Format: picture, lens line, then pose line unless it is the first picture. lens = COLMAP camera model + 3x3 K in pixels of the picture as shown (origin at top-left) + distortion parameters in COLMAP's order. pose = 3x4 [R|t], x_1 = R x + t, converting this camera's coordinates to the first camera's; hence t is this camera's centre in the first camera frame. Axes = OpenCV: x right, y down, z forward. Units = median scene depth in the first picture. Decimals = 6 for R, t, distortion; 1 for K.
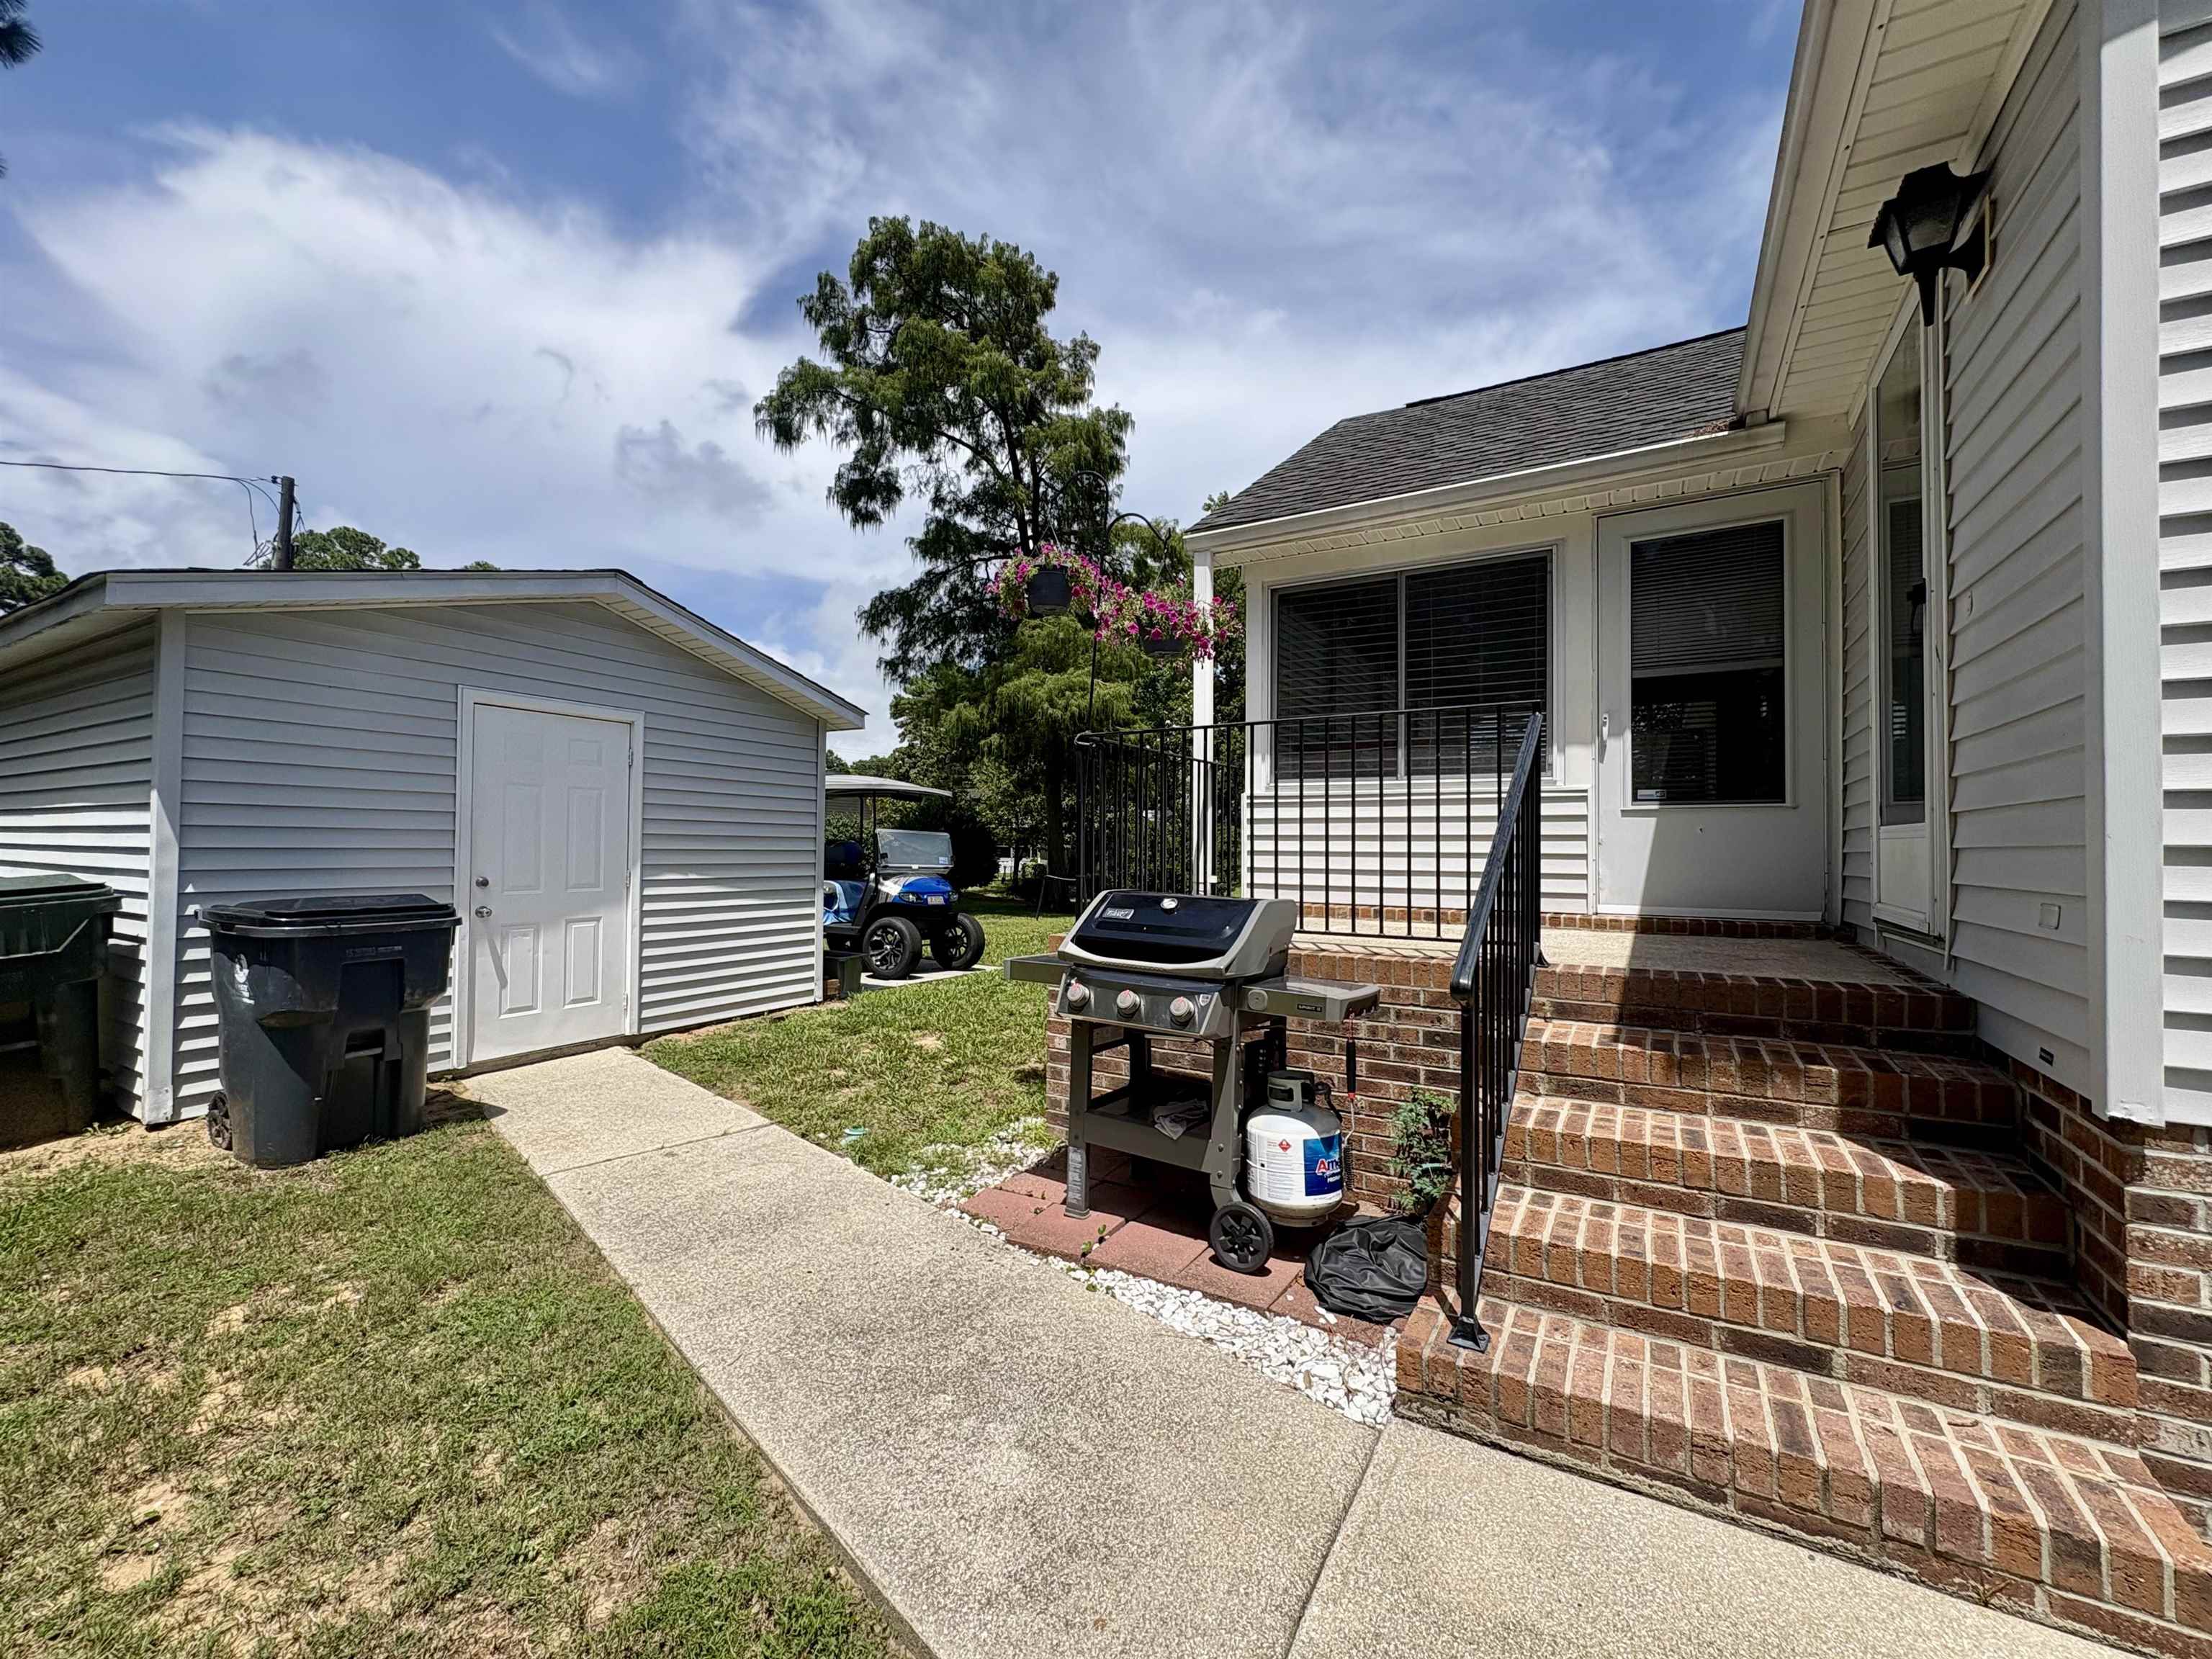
lens RADIAL K [[885.2, 0, 1106.0], [0, 885.2, 829.5], [0, 0, 1]] dist [-0.001104, -0.000161]
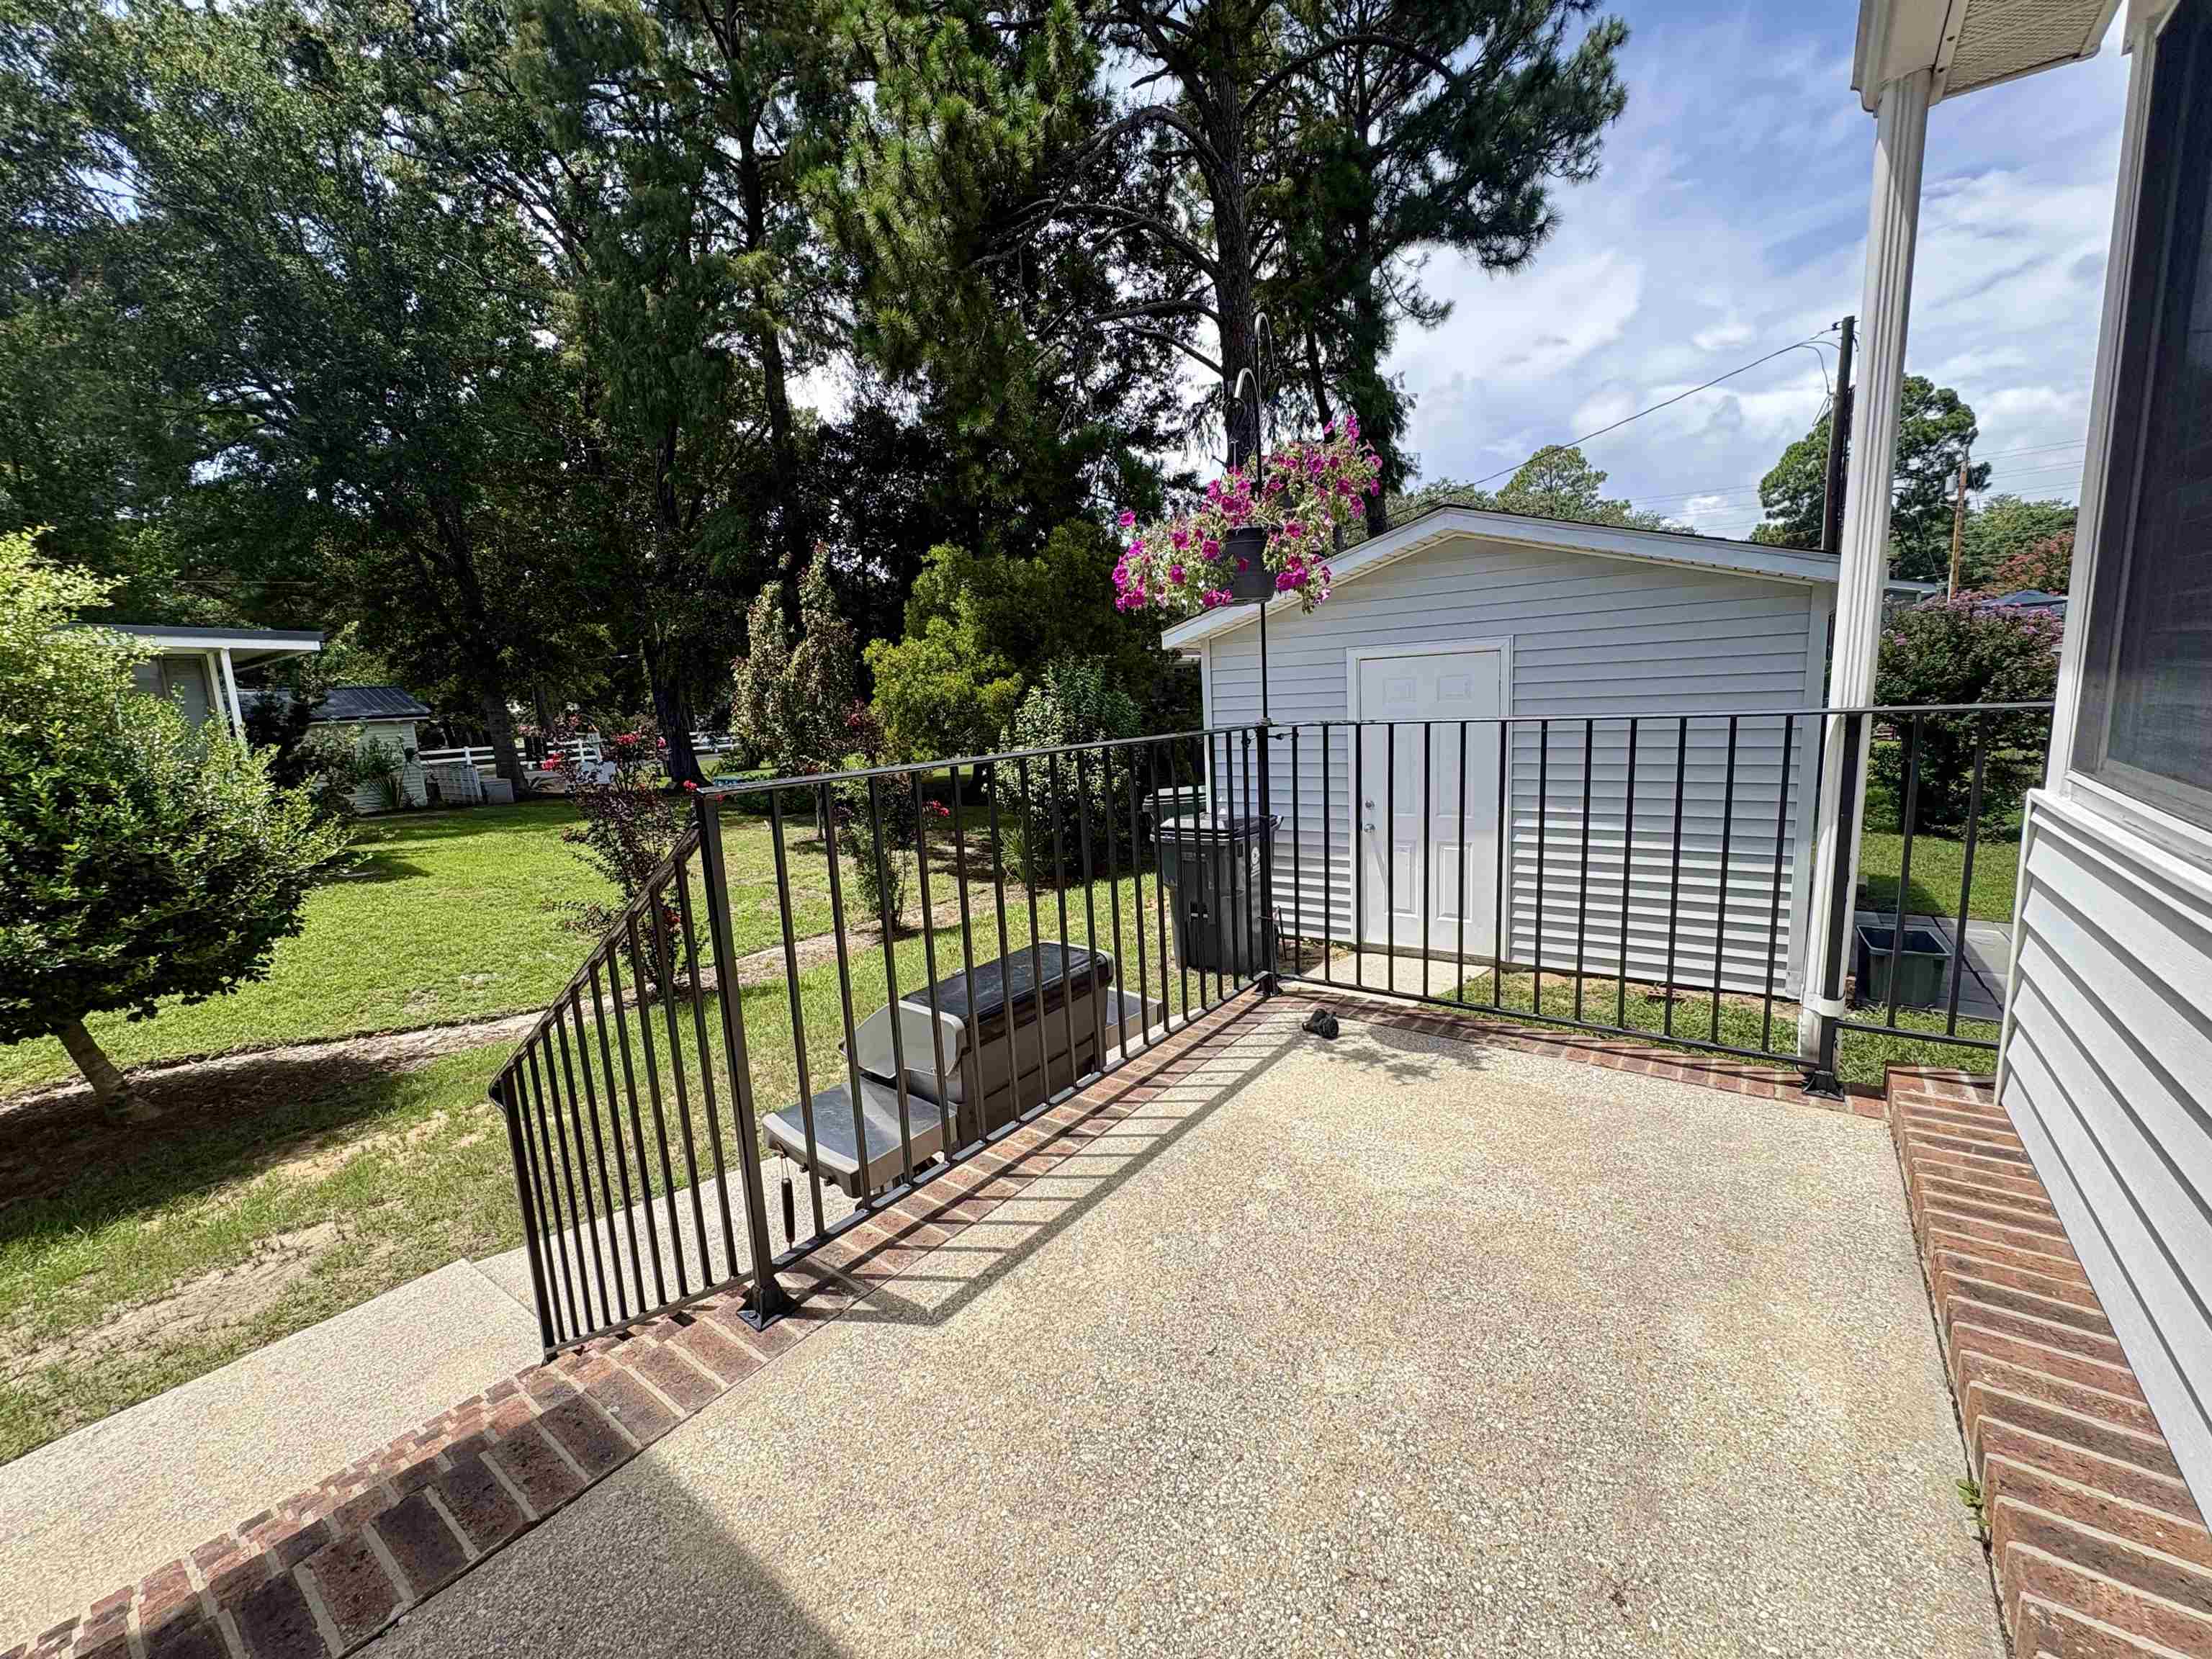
lens RADIAL K [[885.2, 0, 1106.0], [0, 885.2, 829.5], [0, 0, 1]] dist [-0.001104, -0.000161]
pose [[-0.114463, 0.148006, -0.982340, 0.490500], [0.072972, 0.987421, 0.140269, -0.092802], [0.990744, -0.055628, -0.123823, 0.679227]]
